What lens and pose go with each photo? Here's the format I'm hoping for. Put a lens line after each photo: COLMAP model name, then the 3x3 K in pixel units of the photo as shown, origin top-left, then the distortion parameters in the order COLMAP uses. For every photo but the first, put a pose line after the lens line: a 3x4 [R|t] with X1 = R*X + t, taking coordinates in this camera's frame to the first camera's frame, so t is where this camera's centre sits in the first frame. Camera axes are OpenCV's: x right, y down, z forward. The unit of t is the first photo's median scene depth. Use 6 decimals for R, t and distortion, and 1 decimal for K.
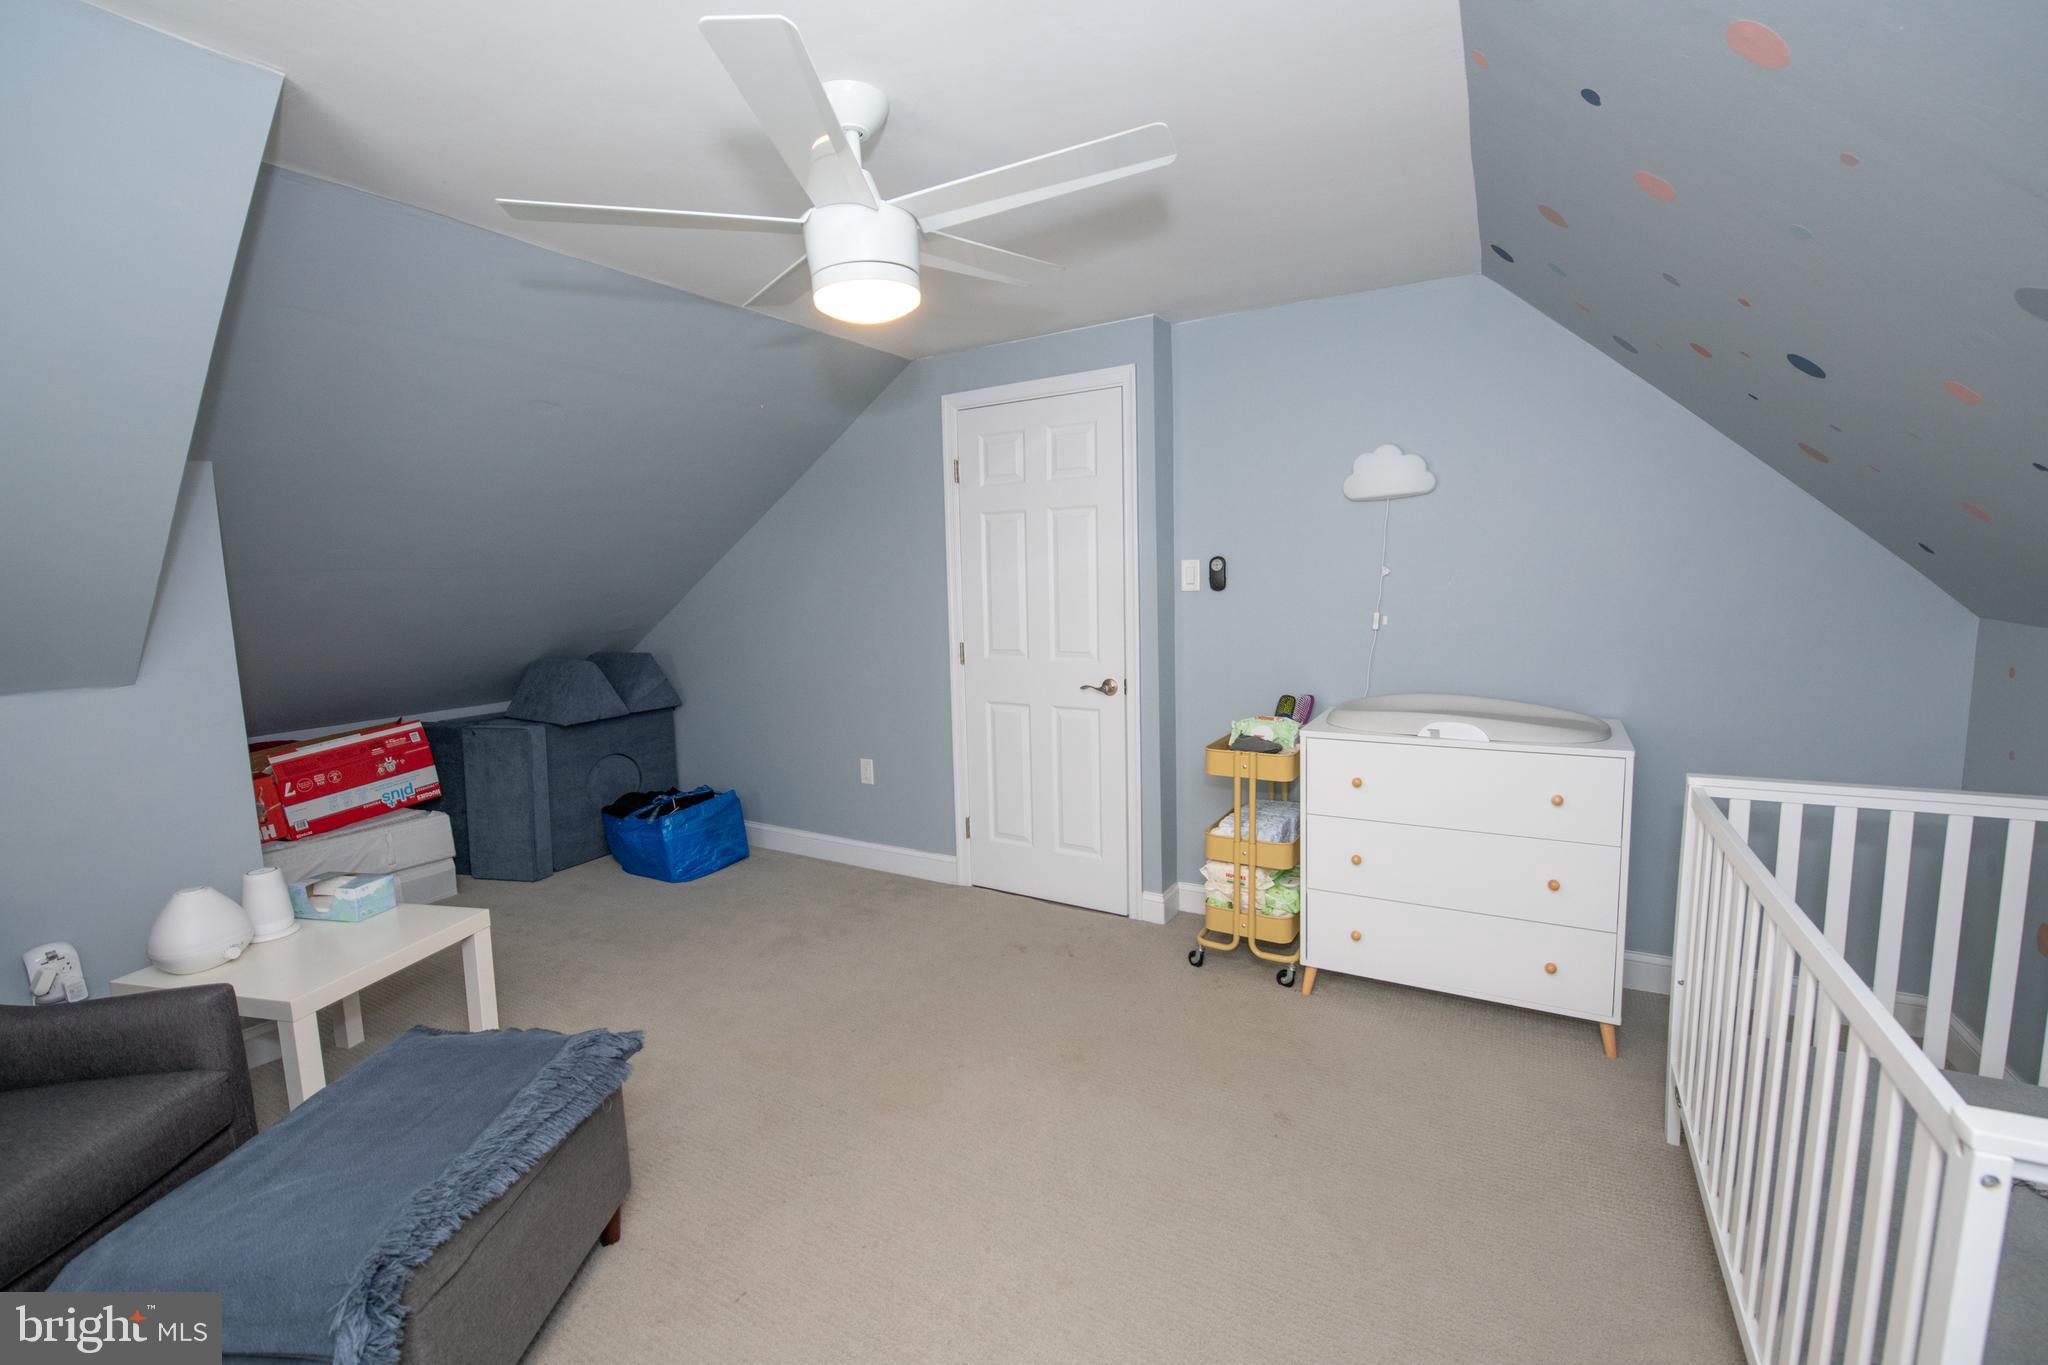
lens RADIAL K [[858.8, 0, 1058.7], [0, 858.8, 668.1], [0, 0, 1]] dist [-0.015116, -0.001799]
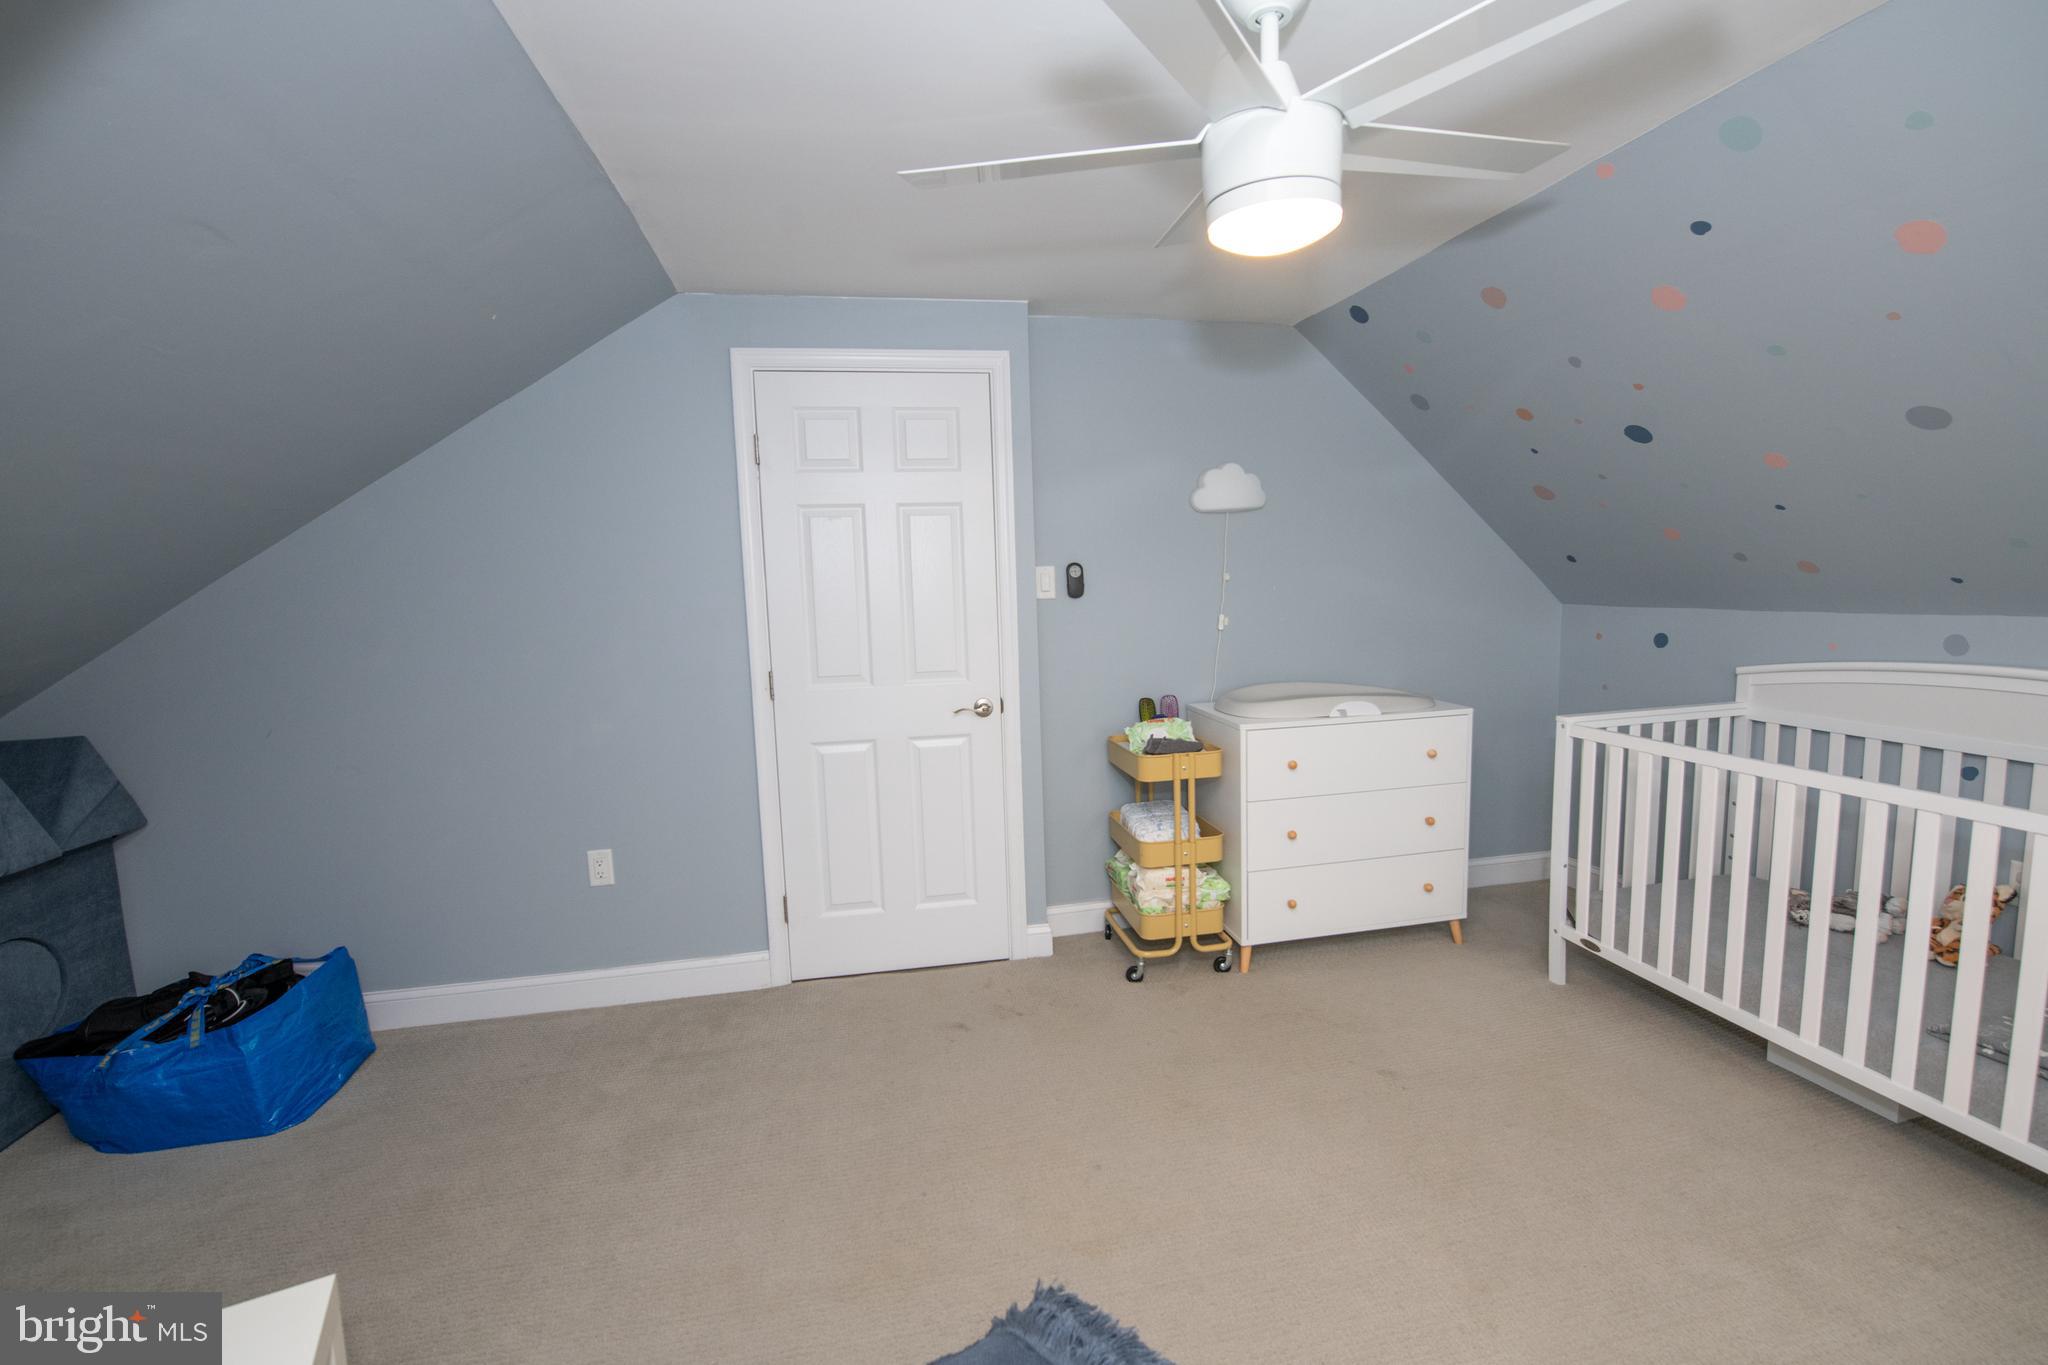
lens RADIAL K [[858.8, 0, 1038.1], [0, 858.8, 675.2], [0, 0, 1]] dist [-0.015116, -0.001799]
pose [[0.760558, -0.068227, 0.645676, -0.499496], [0.083007, 0.996521, 0.007524, -0.014418], [-0.643943, 0.047873, 0.763574, 0.296694]]
